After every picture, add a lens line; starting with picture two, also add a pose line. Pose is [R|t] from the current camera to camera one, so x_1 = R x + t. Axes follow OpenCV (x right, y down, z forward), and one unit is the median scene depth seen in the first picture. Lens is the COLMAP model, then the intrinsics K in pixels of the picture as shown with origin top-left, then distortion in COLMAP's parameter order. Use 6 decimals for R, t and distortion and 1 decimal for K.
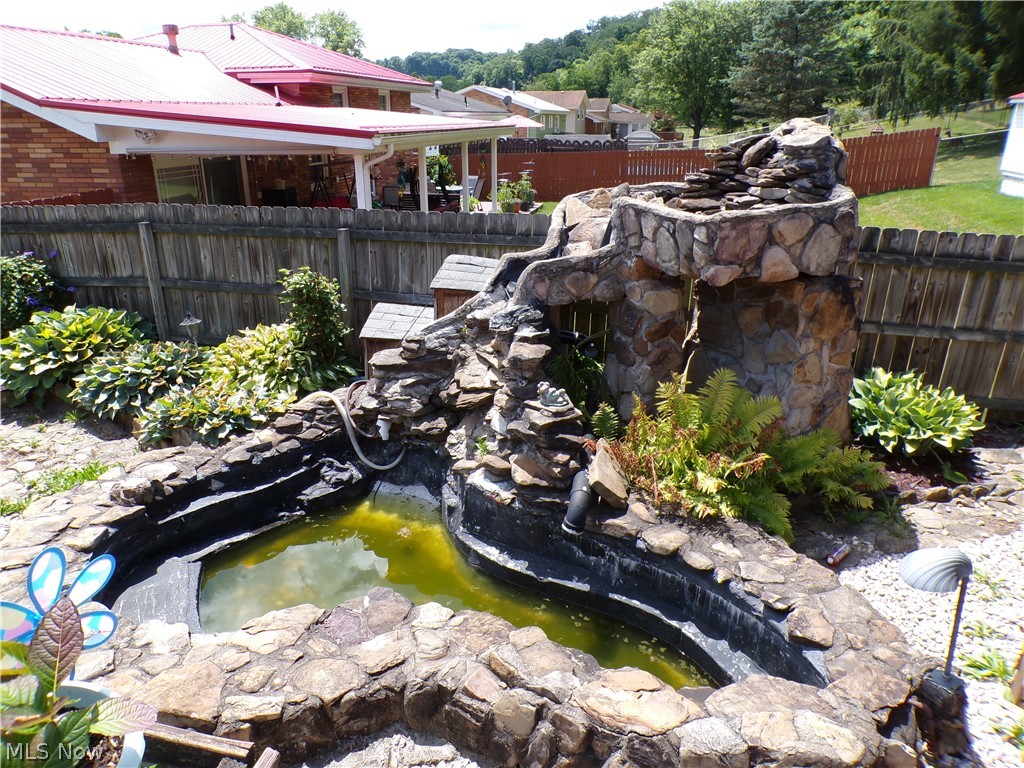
lens RADIAL K [[693.0, 0, 505.3], [0, 693.0, 386.1], [0, 0, 1]] dist [-0.052330, 0.030719]
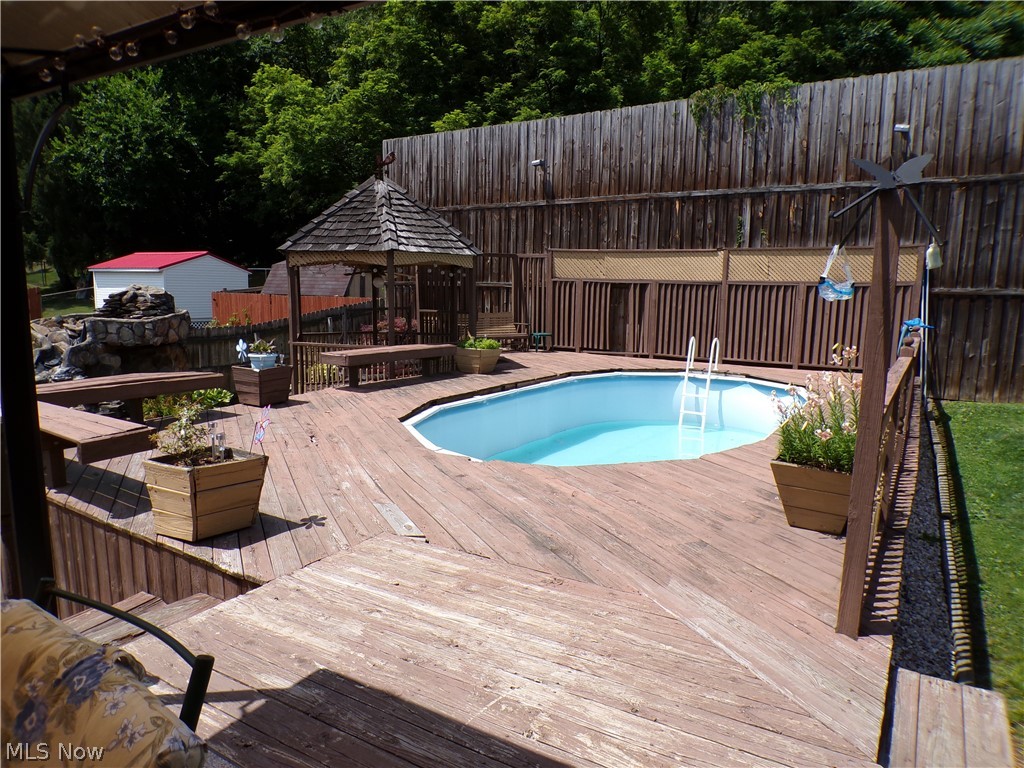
lens RADIAL K [[693.0, 0, 502.8], [0, 693.0, 392.4], [0, 0, 1]] dist [-0.052330, 0.030719]
pose [[0.317574, -0.137789, 0.938169, -0.955020], [0.331895, 0.942954, 0.026144, 0.214228], [-0.888253, 0.303071, 0.345189, -0.552706]]
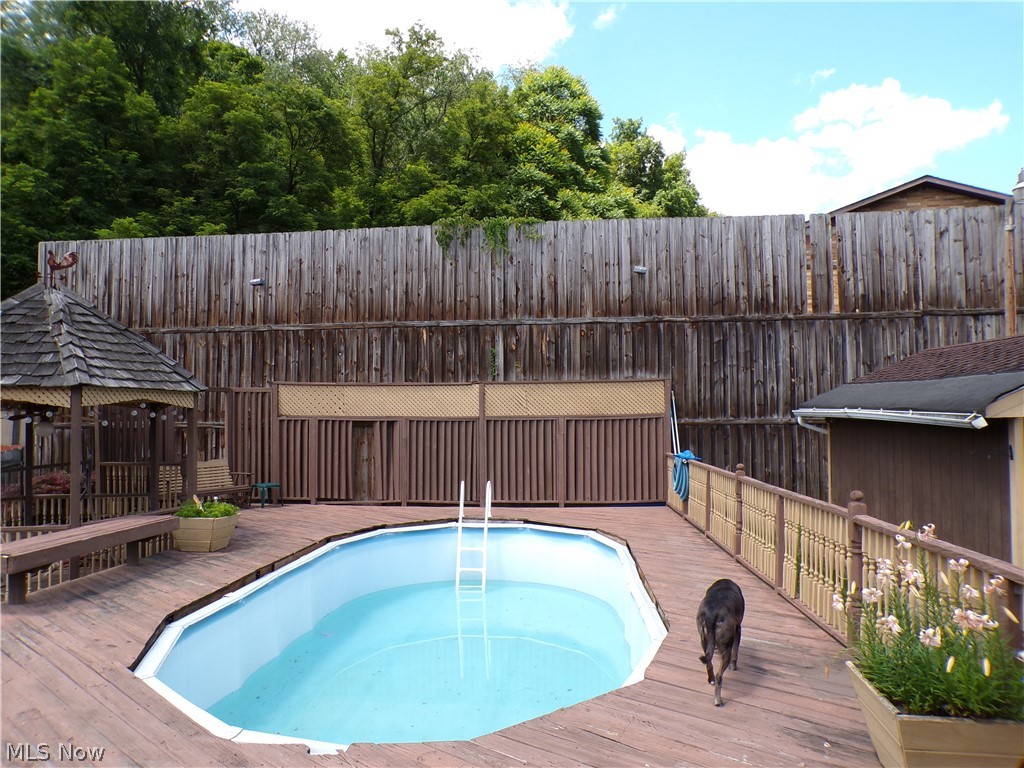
lens RADIAL K [[693.0, 0, 508.9], [0, 693.0, 380.6], [0, 0, 1]] dist [-0.052330, 0.030719]
pose [[-0.152214, 0.053048, 0.986923, -0.715429], [0.365888, 0.930637, 0.006409, 0.115157], [-0.918127, 0.362078, -0.161065, -0.362390]]
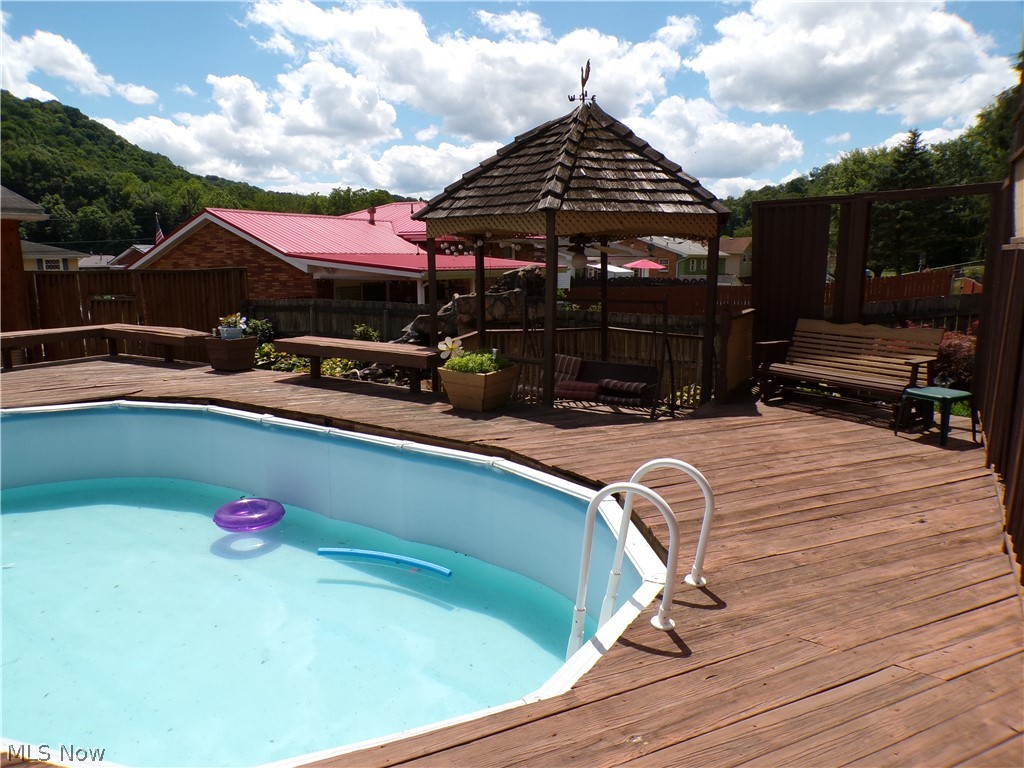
lens RADIAL K [[693.0, 0, 501.2], [0, 693.0, 383.9], [0, 0, 1]] dist [-0.052330, 0.030719]
pose [[0.950504, 0.056335, -0.305563, 0.736124], [-0.114045, 0.978042, -0.174437, 0.318561], [0.289027, 0.200651, 0.936057, -0.855697]]
